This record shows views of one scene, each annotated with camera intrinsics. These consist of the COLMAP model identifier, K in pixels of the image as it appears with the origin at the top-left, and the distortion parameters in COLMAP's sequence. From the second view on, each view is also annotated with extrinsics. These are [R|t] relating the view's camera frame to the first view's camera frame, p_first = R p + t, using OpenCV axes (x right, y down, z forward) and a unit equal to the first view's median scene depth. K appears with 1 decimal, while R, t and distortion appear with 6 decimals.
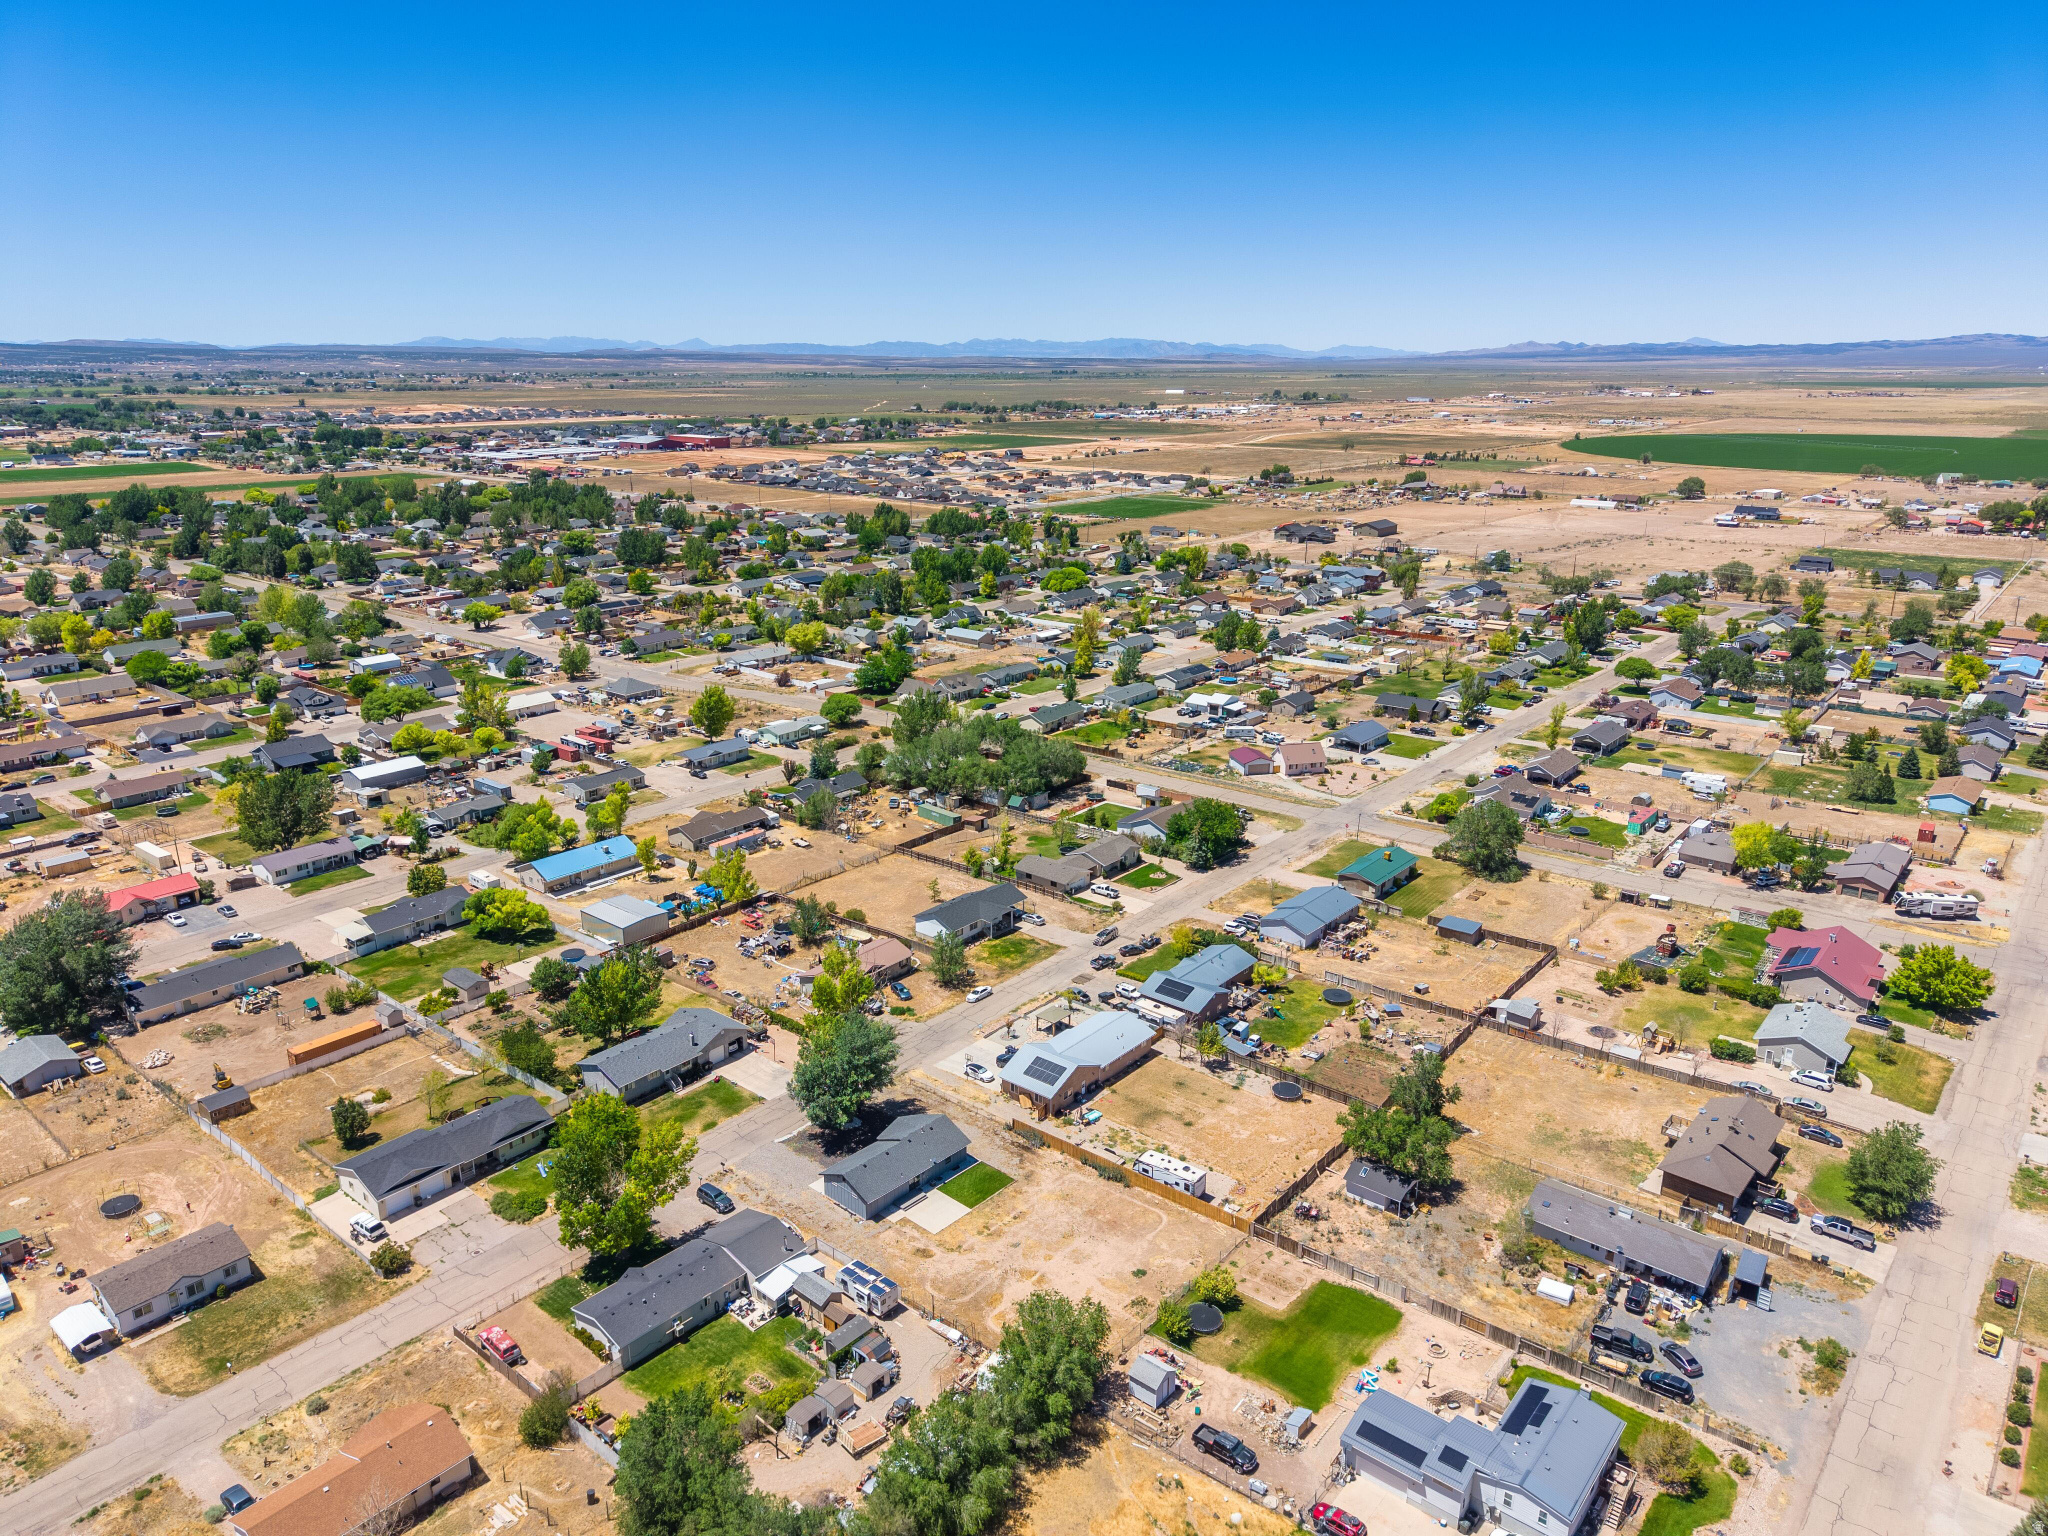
lens RADIAL K [[1365.2, 0, 1024.0], [0, 1365.2, 768.0], [0, 0, 1]] dist [0.058959, -0.064222]
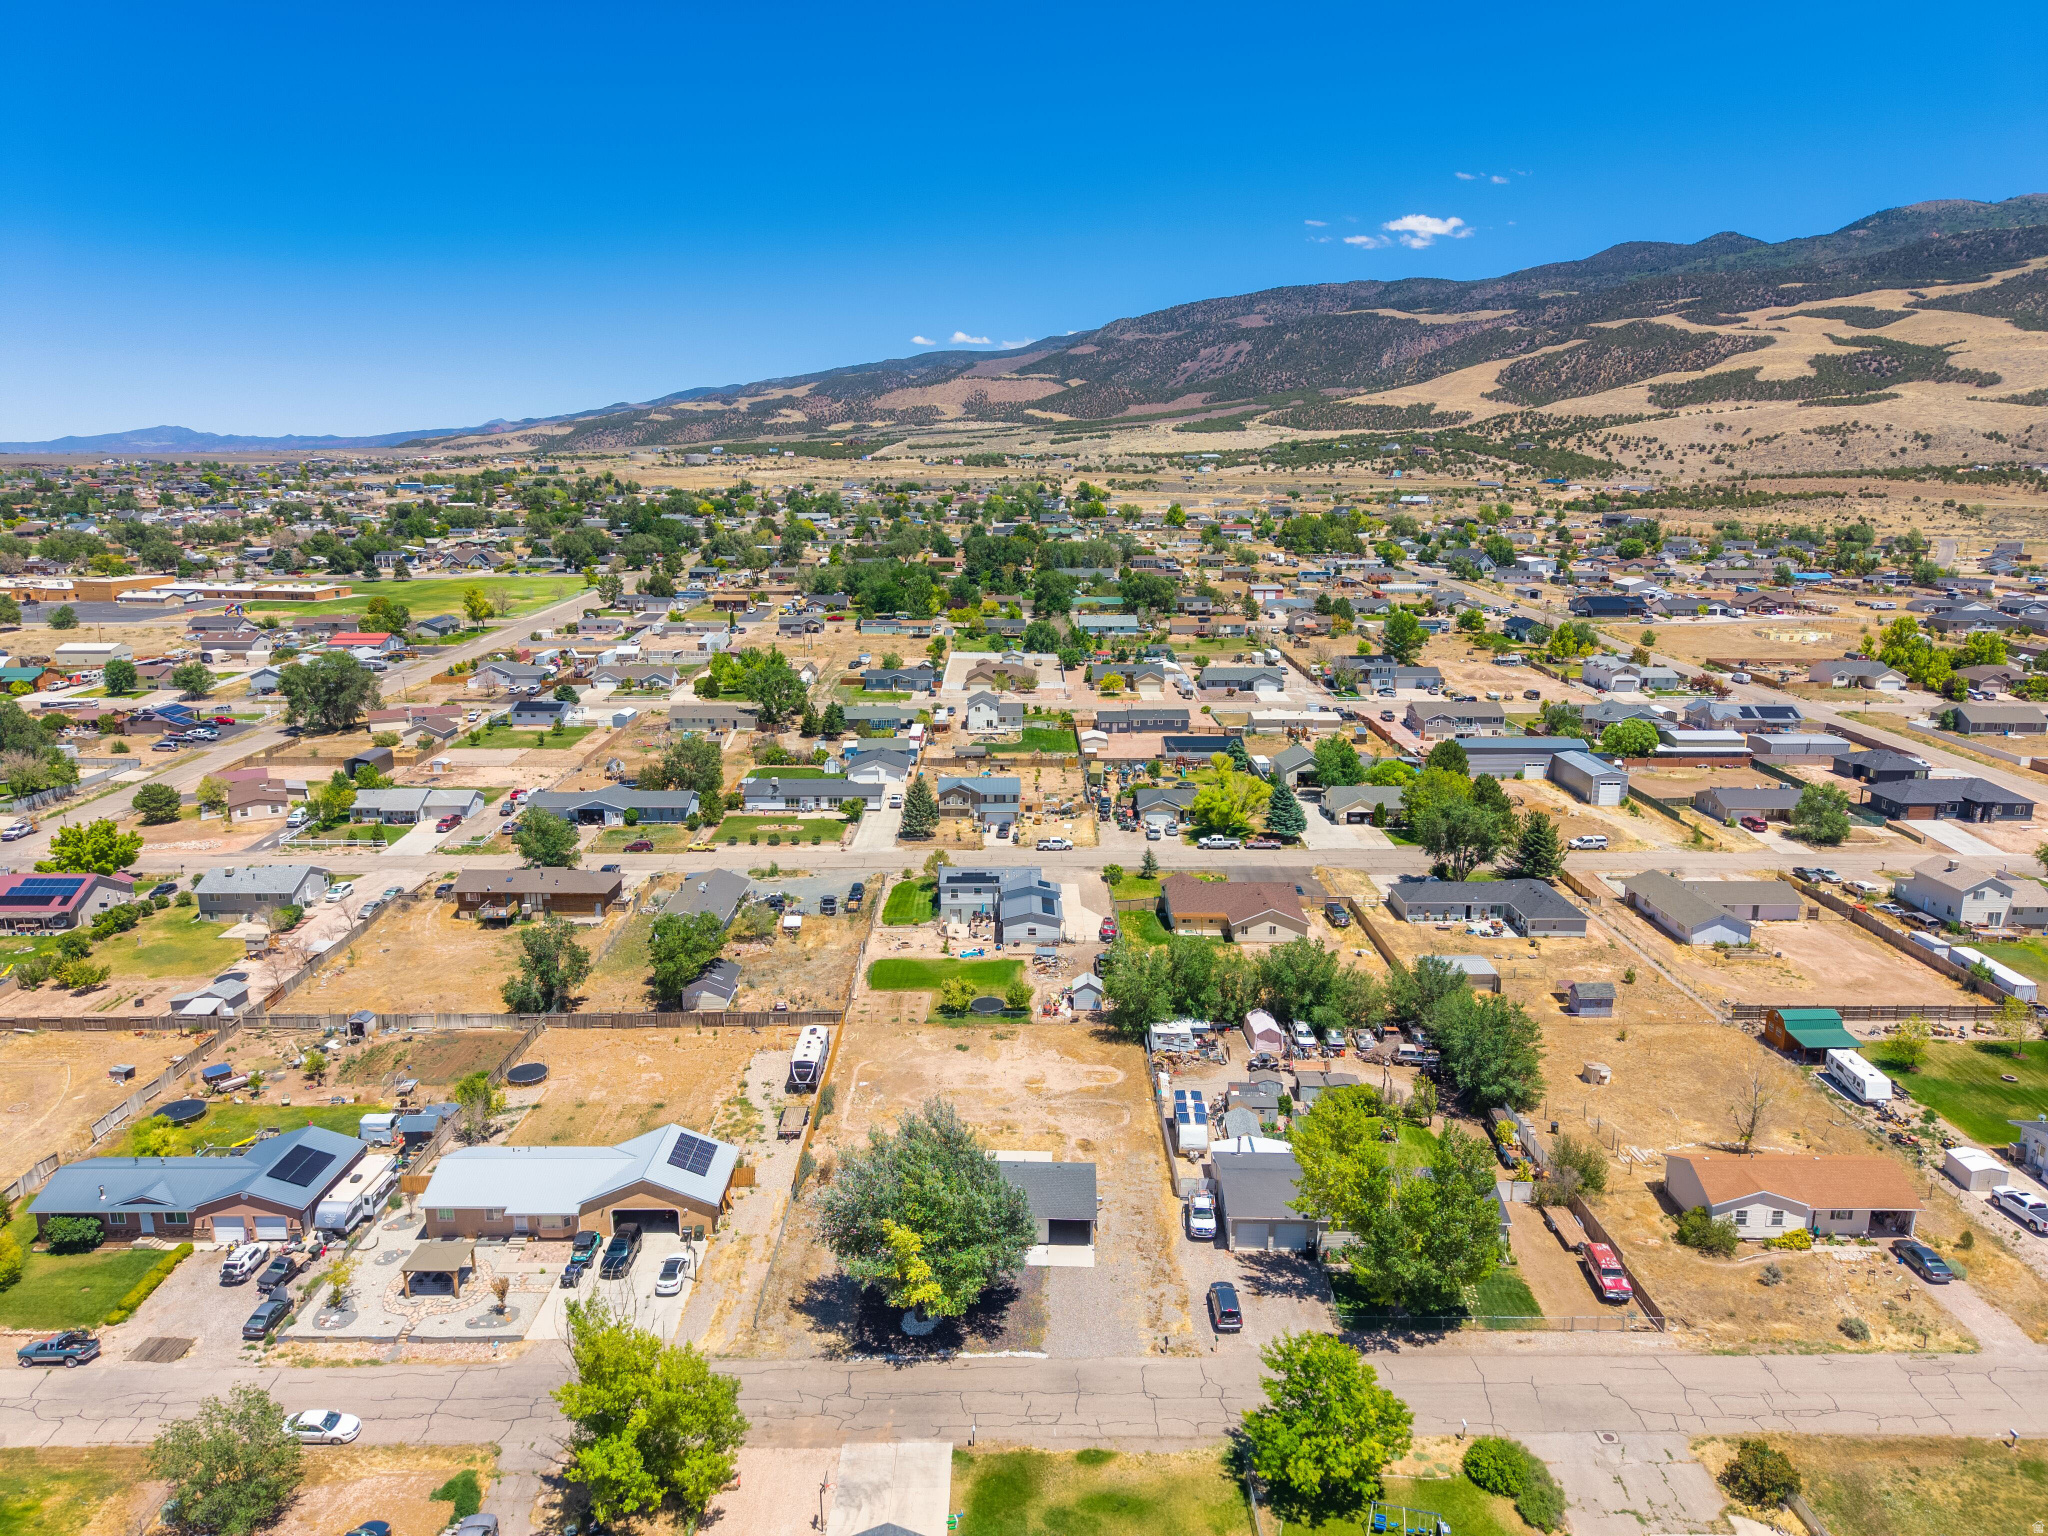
lens RADIAL K [[1368.3, 0, 1024.0], [0, 1368.3, 768.0], [0, 0, 1]] dist [0.023533, -0.022969]
pose [[-0.644935, -0.167873, 0.745572, -0.362619], [0.220436, 0.893251, 0.391805, -0.104484], [-0.731756, 0.417040, -0.539083, 0.799802]]
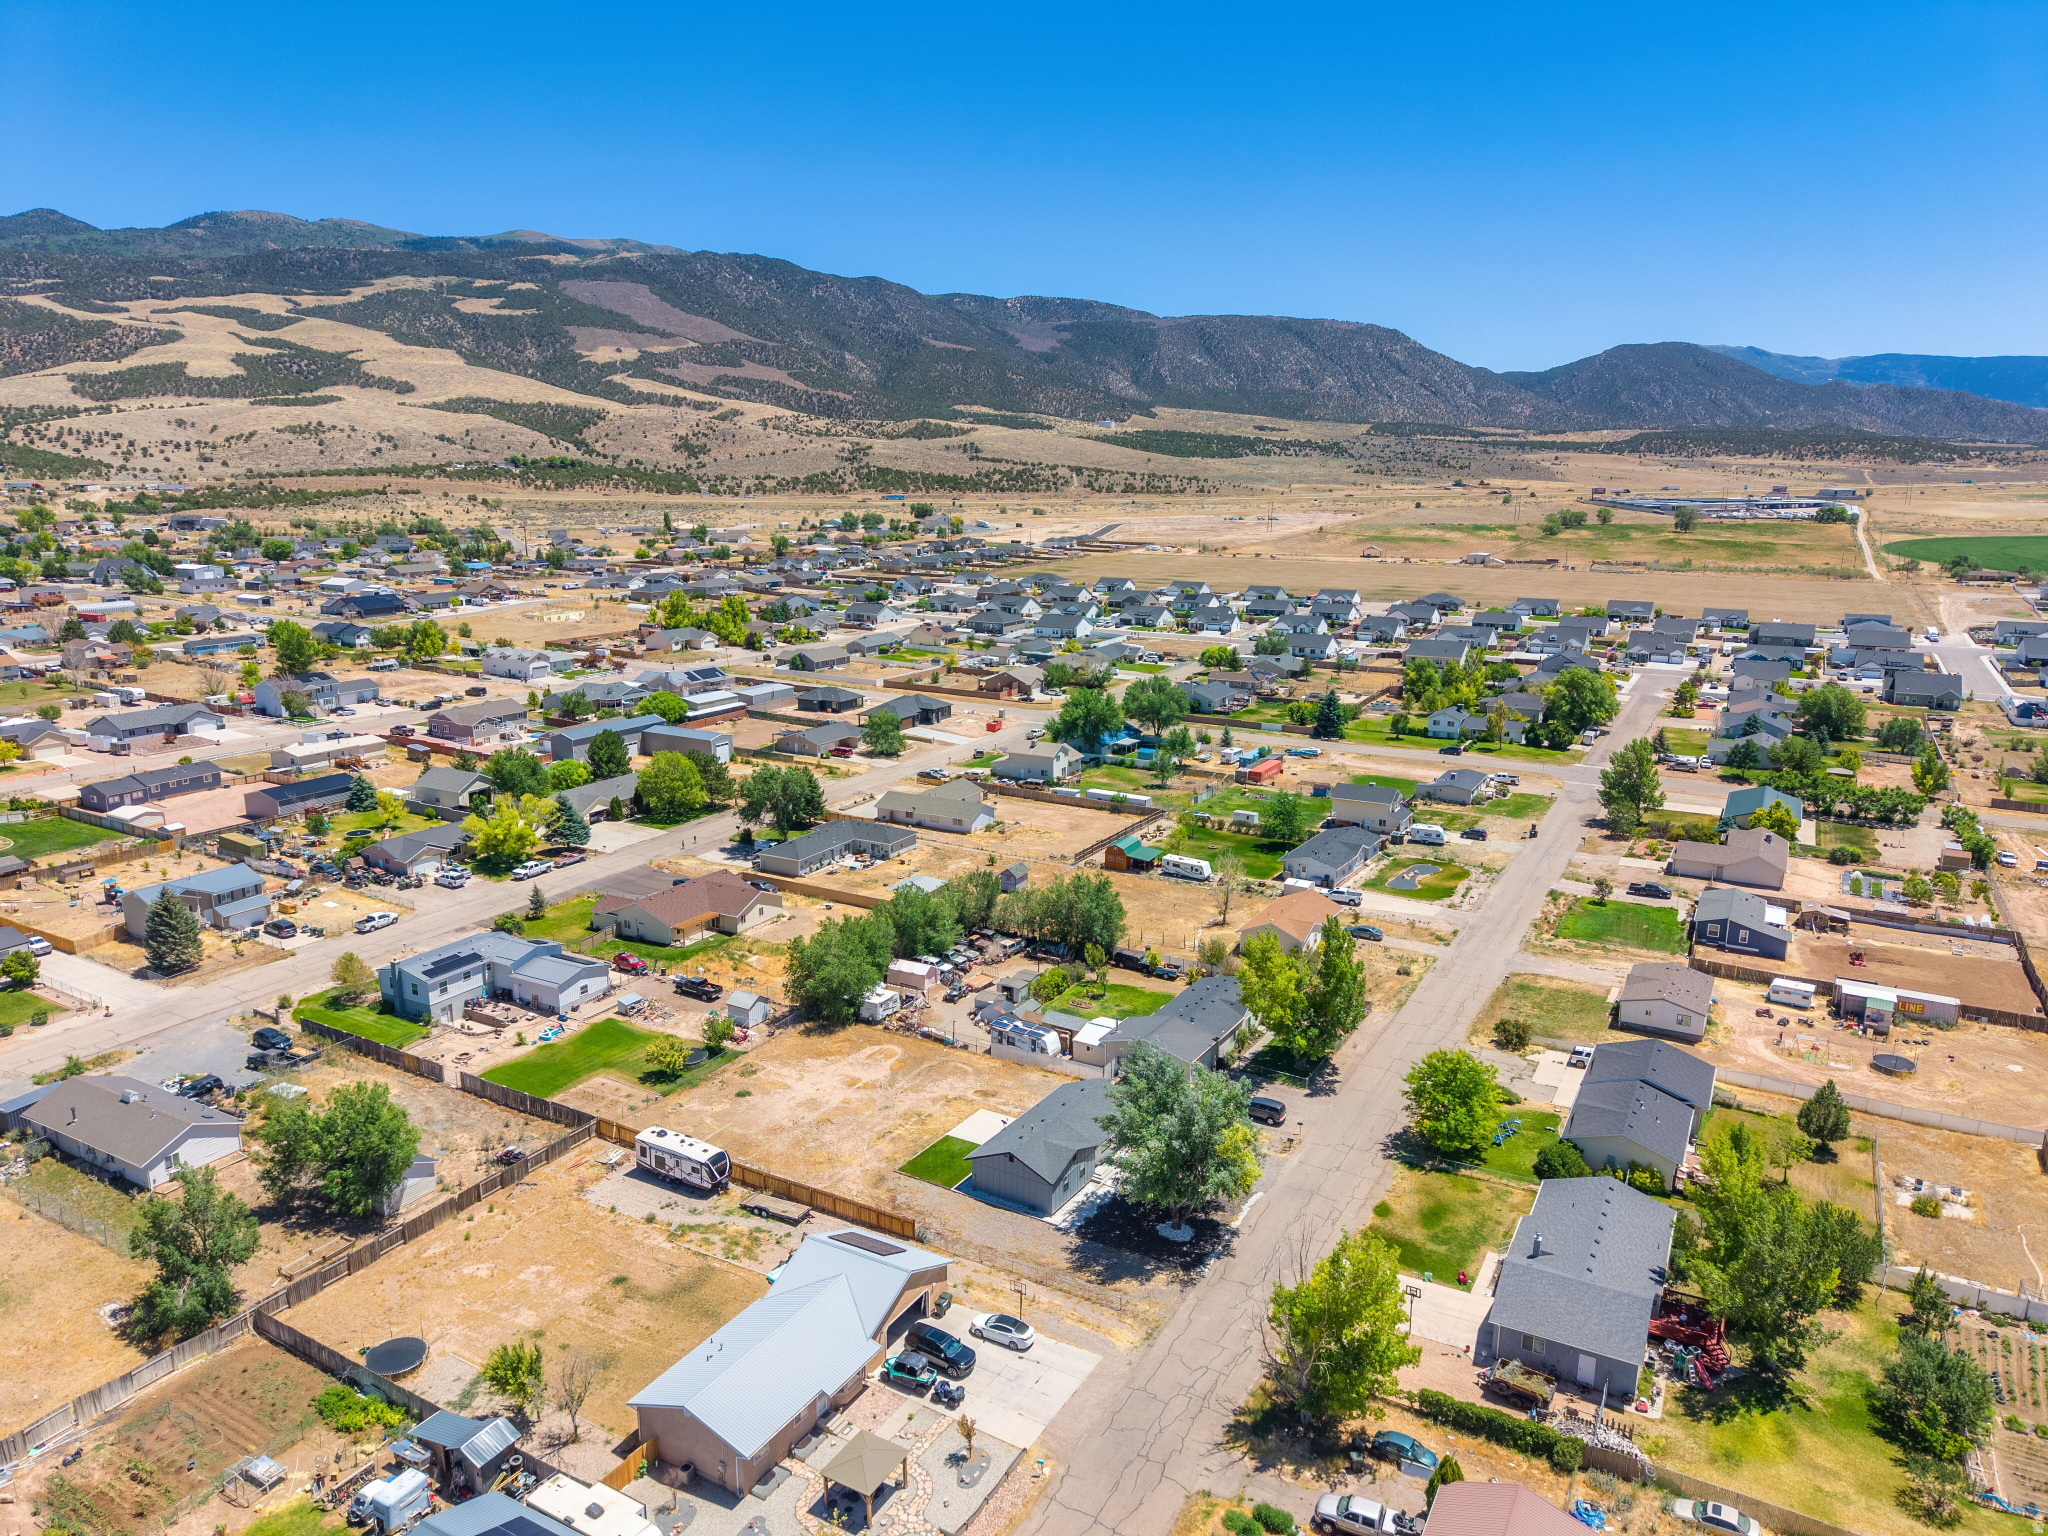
lens RADIAL K [[1368.3, 0, 1024.0], [0, 1368.3, 768.0], [0, 0, 1]] dist [0.023533, -0.022969]
pose [[-0.982707, 0.035989, -0.181636, 0.033096], [-0.057818, 0.872248, 0.485635, -0.154082], [0.175909, 0.487739, -0.855083, 0.965672]]
